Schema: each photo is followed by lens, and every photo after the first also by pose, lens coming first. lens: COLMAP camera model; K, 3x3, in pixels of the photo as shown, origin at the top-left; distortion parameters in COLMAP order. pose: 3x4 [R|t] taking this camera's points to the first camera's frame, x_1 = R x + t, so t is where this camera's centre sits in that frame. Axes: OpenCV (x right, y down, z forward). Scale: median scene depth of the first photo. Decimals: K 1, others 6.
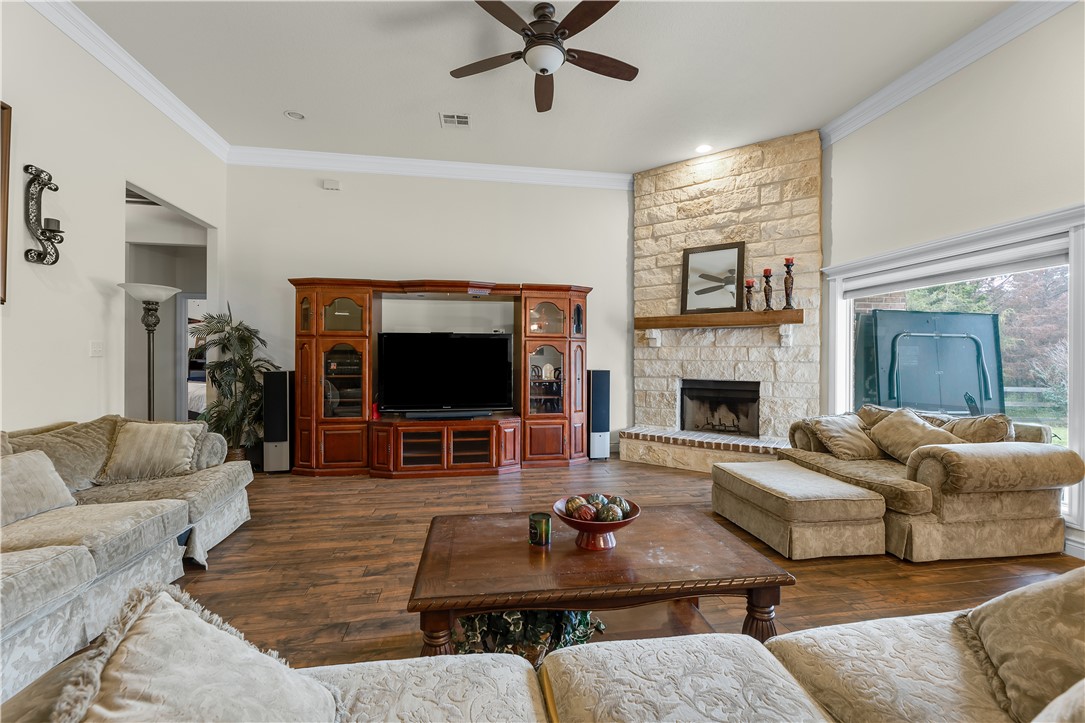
lens RADIAL K [[452.9, 0, 536.8], [0, 452.9, 359.3], [0, 0, 1]] dist [0.002268, -0.000549]
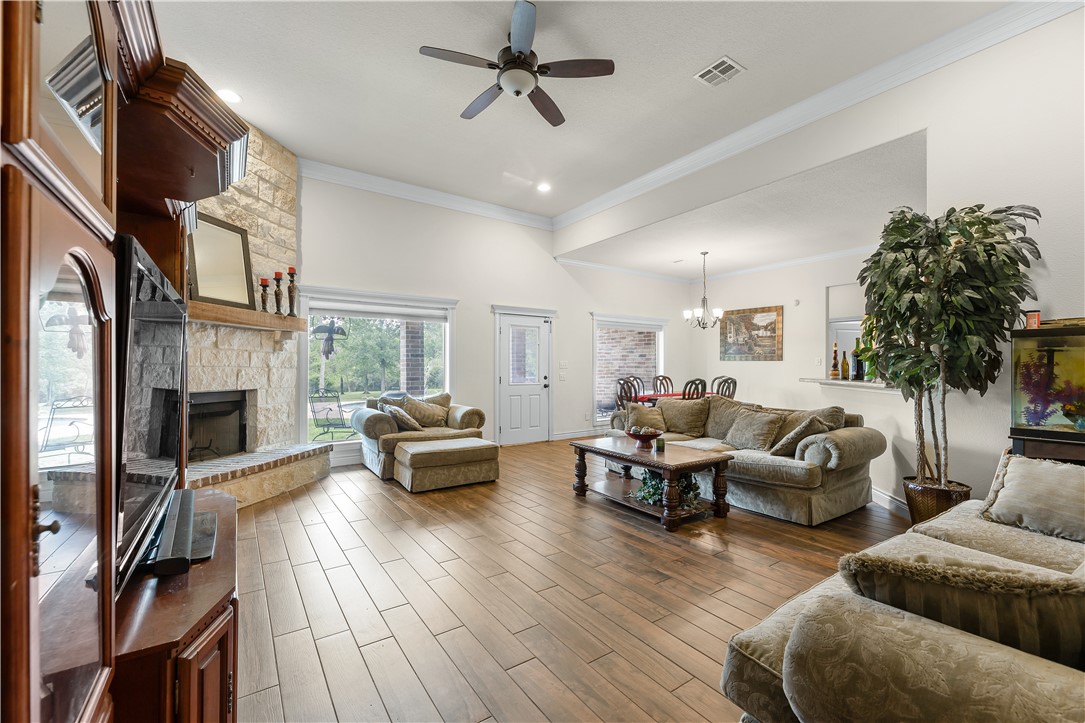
lens RADIAL K [[453.0, 0, 544.1], [0, 453.0, 367.8], [0, 0, 1]] dist [0.000092, -0.000021]
pose [[-0.435904, -0.003537, 0.899986, -0.590785], [-0.003480, 0.999991, 0.002245, 0.001562], [-0.899986, -0.002154, -0.435913, 0.877120]]
